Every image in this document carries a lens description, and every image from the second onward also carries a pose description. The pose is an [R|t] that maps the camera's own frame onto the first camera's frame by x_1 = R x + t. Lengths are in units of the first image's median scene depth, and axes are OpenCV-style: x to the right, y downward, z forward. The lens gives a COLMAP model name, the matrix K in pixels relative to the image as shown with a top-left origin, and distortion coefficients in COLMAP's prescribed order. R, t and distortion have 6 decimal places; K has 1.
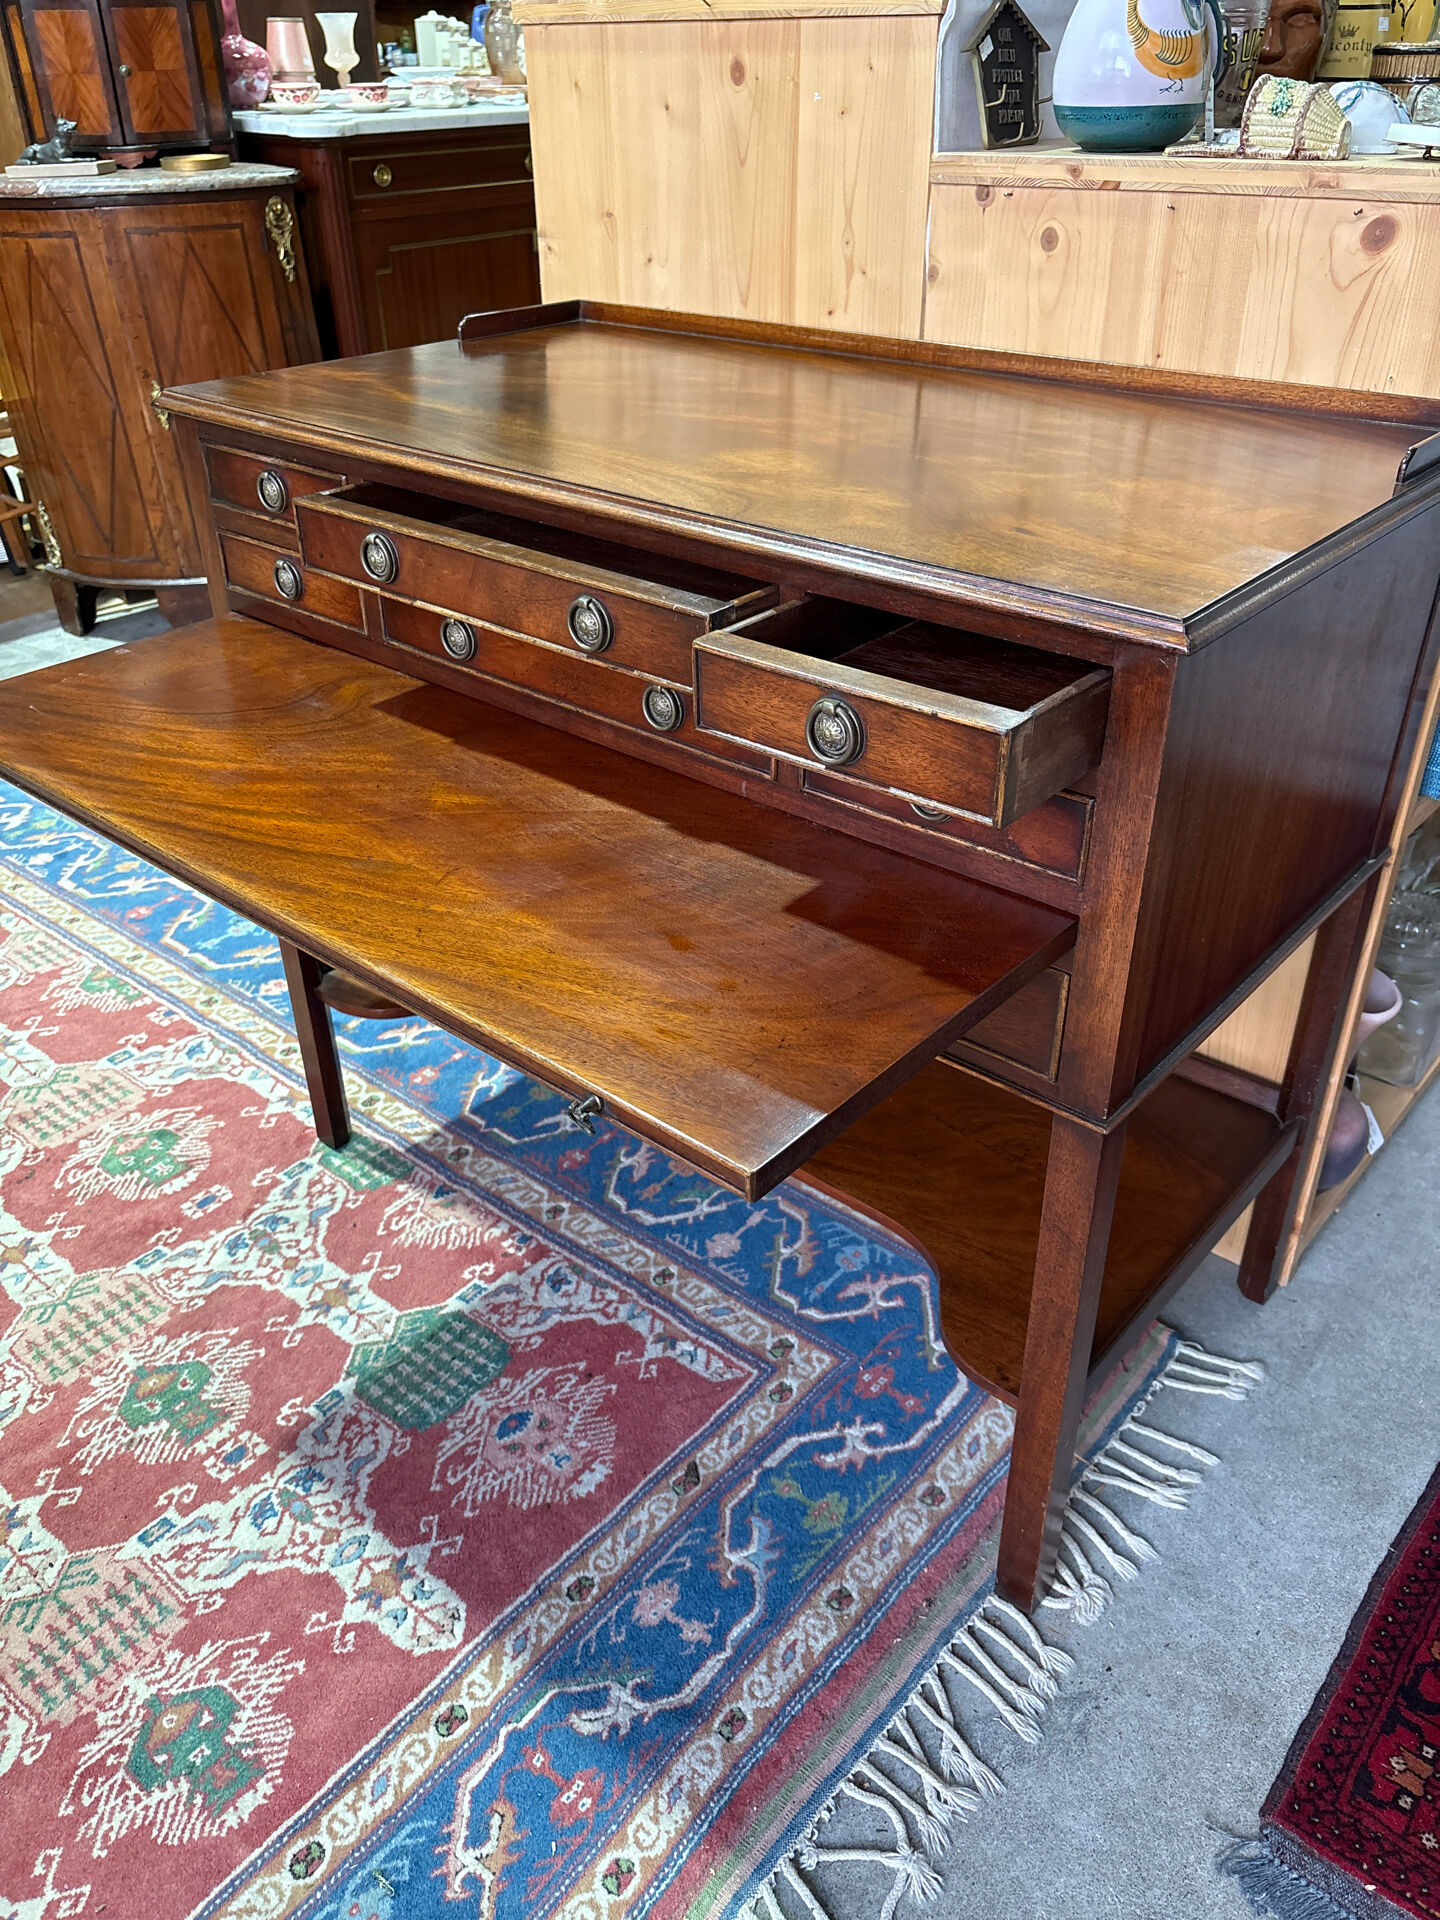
lens RADIAL K [[1457.8, 0, 696.9], [0, 1457.8, 961.6], [0, 0, 1]] dist [0.017516, -0.057412]
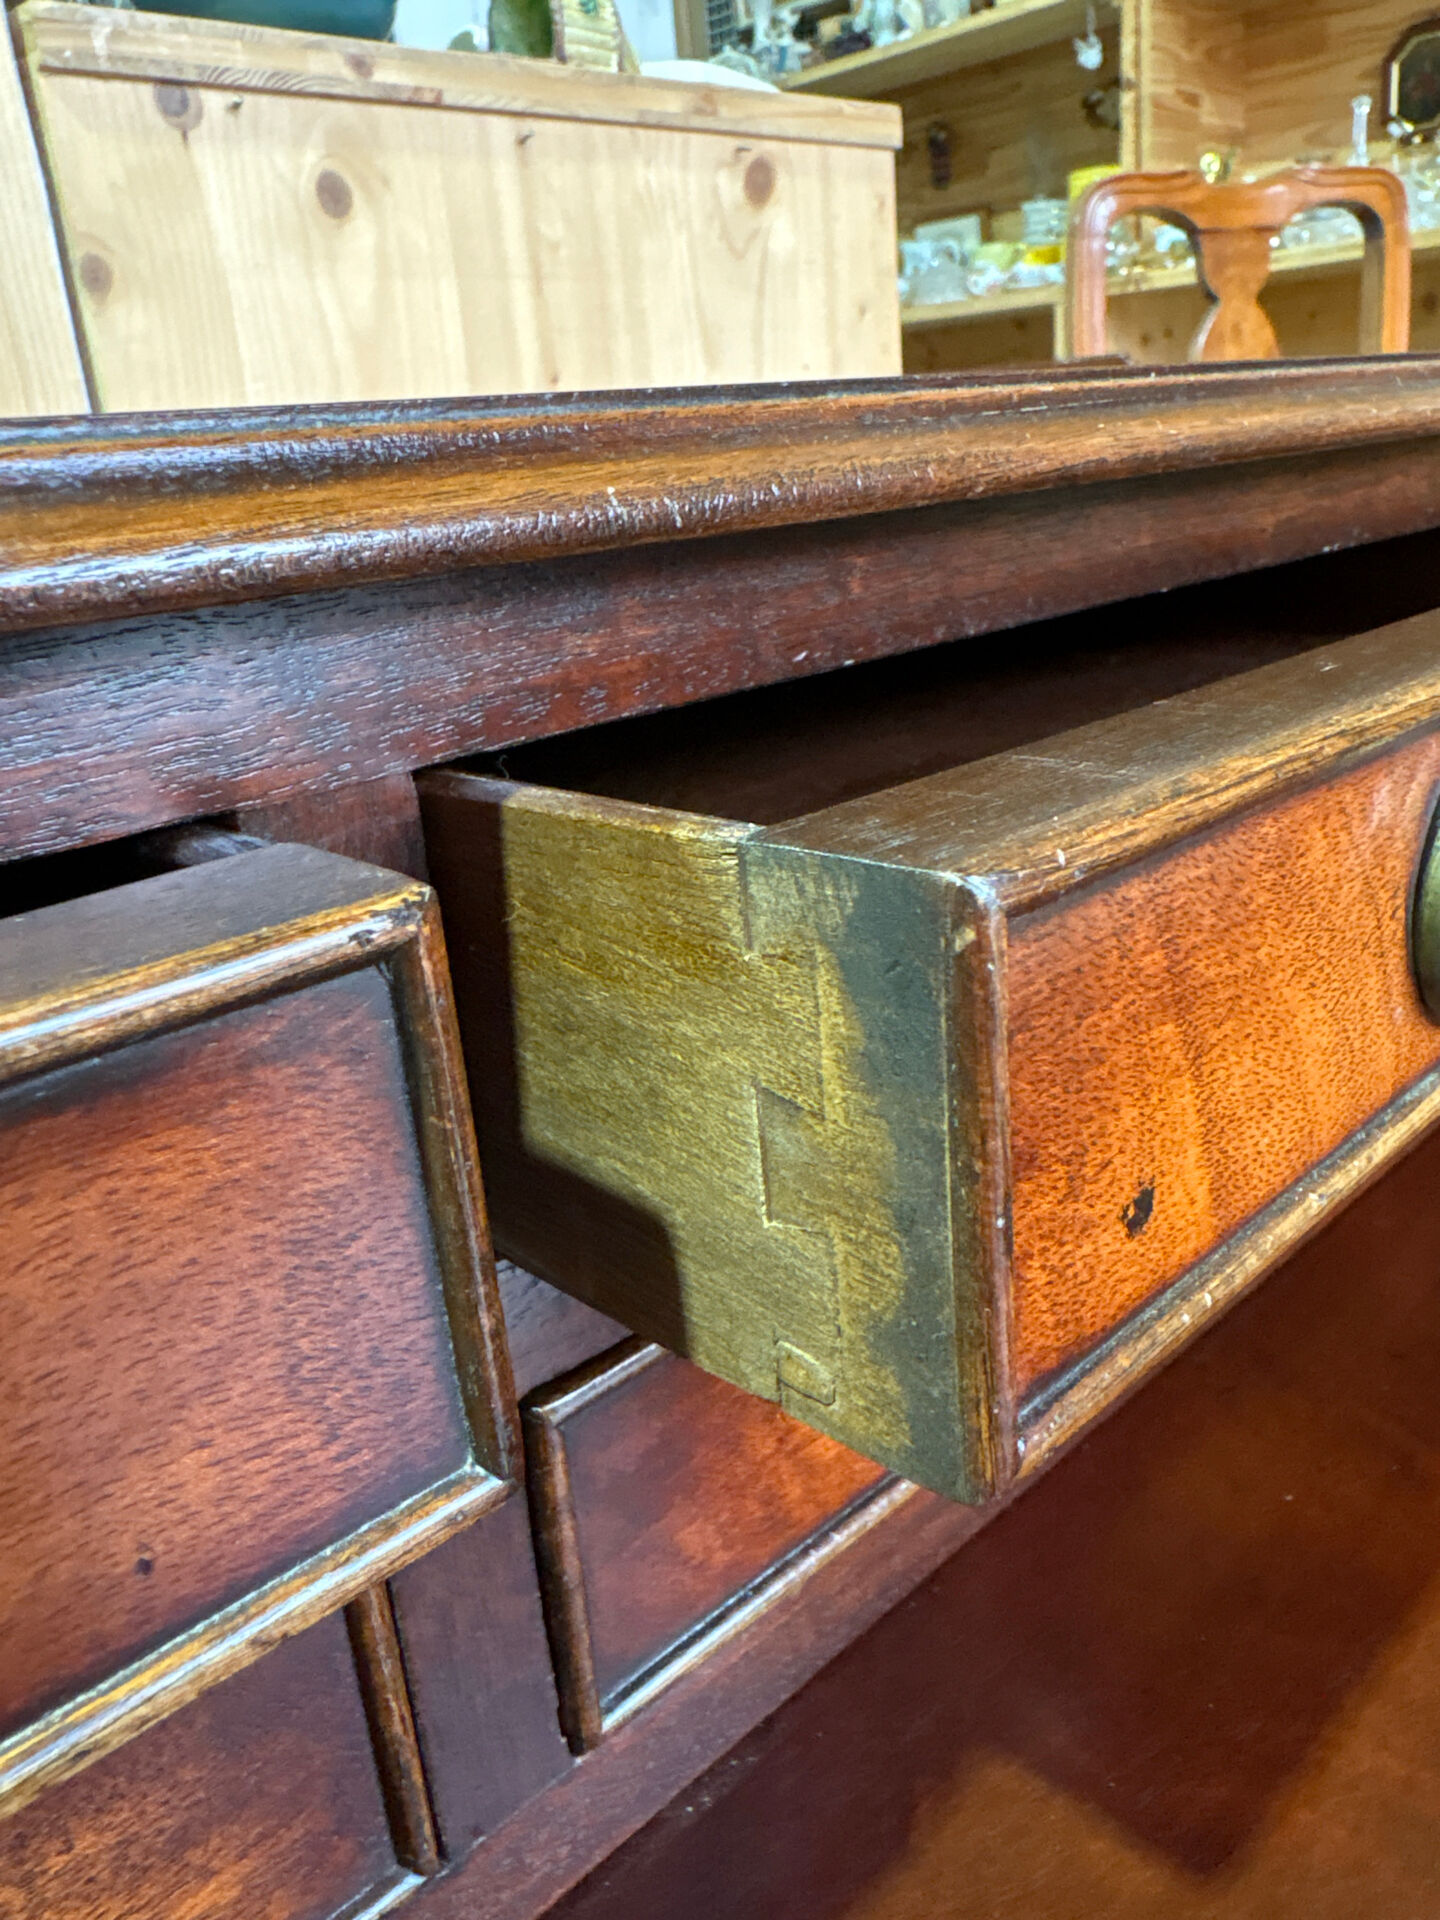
lens RADIAL K [[1475.3, 0, 720.0], [0, 1475.3, 960.0], [0, 0, 1]] dist [-0.005421, -0.001228]
pose [[0.078788, -0.318334, 0.944699, -0.285233], [0.596288, 0.774478, 0.211245, -0.258072], [-0.798895, 0.546669, 0.250838, 0.755582]]
